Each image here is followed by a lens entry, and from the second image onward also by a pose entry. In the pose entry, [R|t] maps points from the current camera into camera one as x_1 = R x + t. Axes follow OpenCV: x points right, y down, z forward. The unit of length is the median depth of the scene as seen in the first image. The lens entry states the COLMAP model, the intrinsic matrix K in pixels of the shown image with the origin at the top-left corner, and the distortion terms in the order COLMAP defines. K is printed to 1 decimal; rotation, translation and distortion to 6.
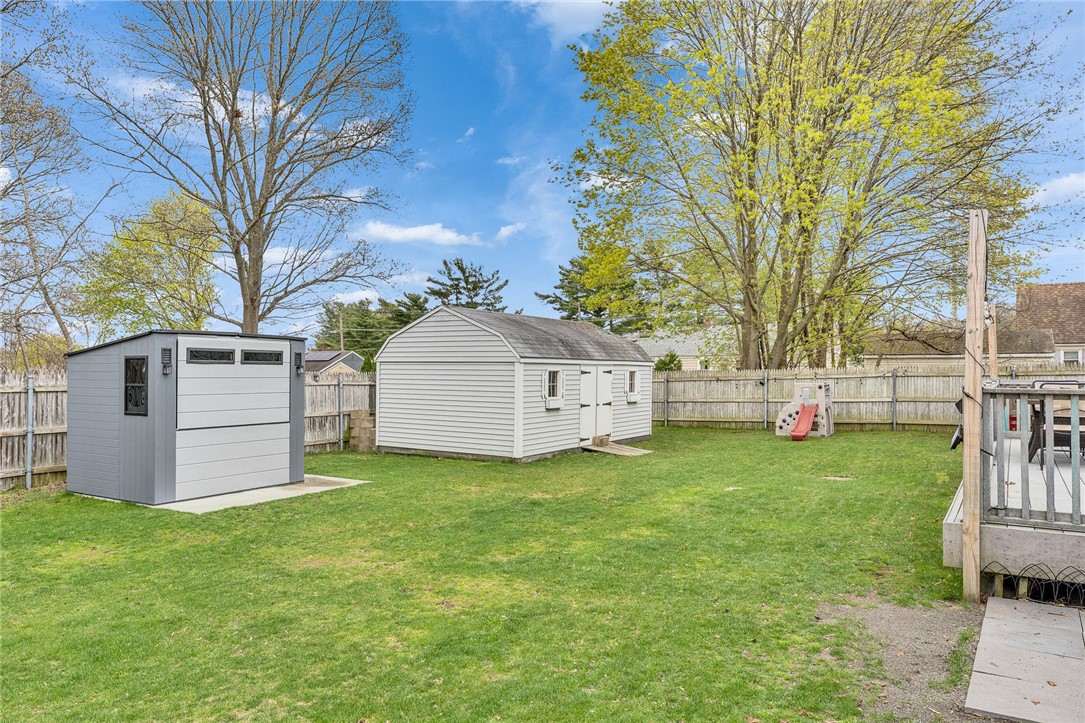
lens RADIAL K [[720.6, 0, 539.9], [0, 720.6, 363.6], [0, 0, 1]] dist [-0.000480, -0.000134]
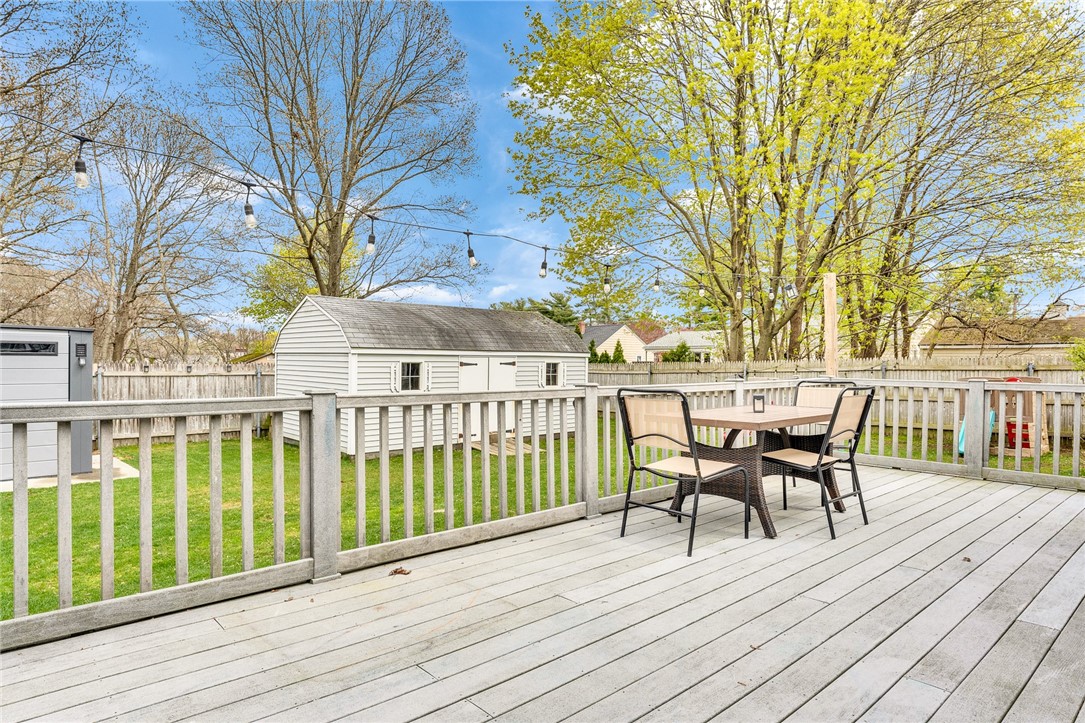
lens RADIAL K [[630.4, 0, 546.9], [0, 630.4, 359.1], [0, 0, 1]] dist [0.022265, 0.000383]
pose [[0.971278, 0.002089, -0.237937, 0.336780], [-0.000427, 0.999975, 0.007037, -0.000155], [0.237946, -0.006733, 0.971255, 0.209309]]
